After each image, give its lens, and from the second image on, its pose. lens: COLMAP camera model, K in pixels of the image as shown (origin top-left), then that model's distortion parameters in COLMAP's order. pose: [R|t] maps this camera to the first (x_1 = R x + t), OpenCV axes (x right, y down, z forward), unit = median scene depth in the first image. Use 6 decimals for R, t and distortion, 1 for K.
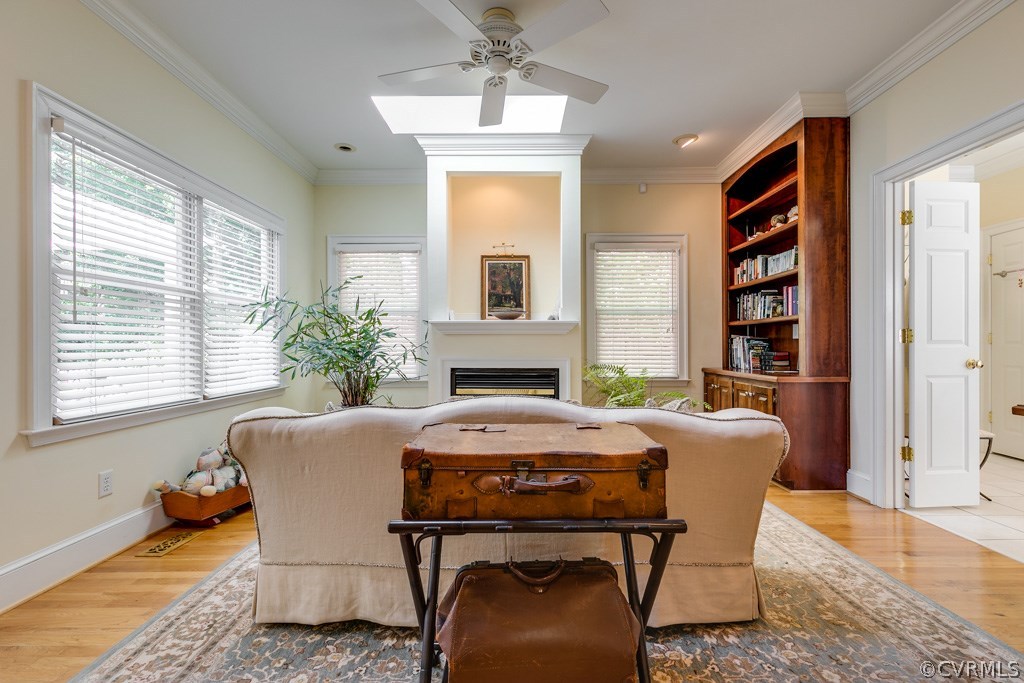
lens RADIAL K [[468.1, 0, 510.2], [0, 468.1, 345.5], [0, 0, 1]] dist [0.001558, 0.001494]
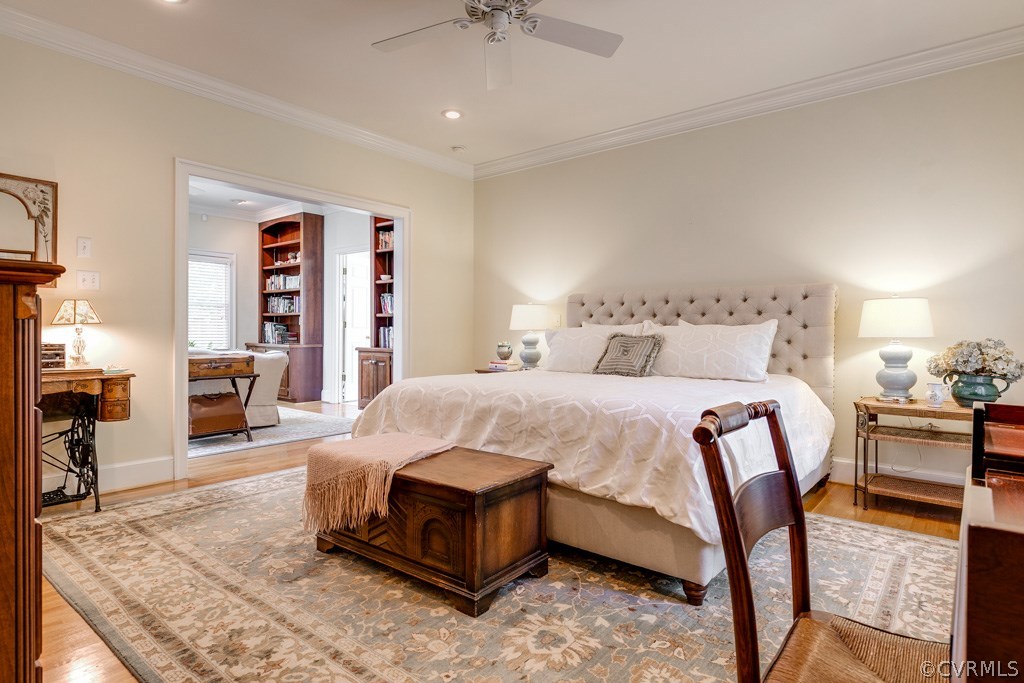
lens RADIAL K [[561.9, 0, 512.7], [0, 561.9, 337.2], [0, 0, 1]] dist [-0.005628, -0.000252]
pose [[0.641853, 0.000098, 0.766828, -0.535402], [-0.010831, 0.999901, 0.008938, 0.004823], [-0.766752, -0.014042, 0.641790, -1.040387]]
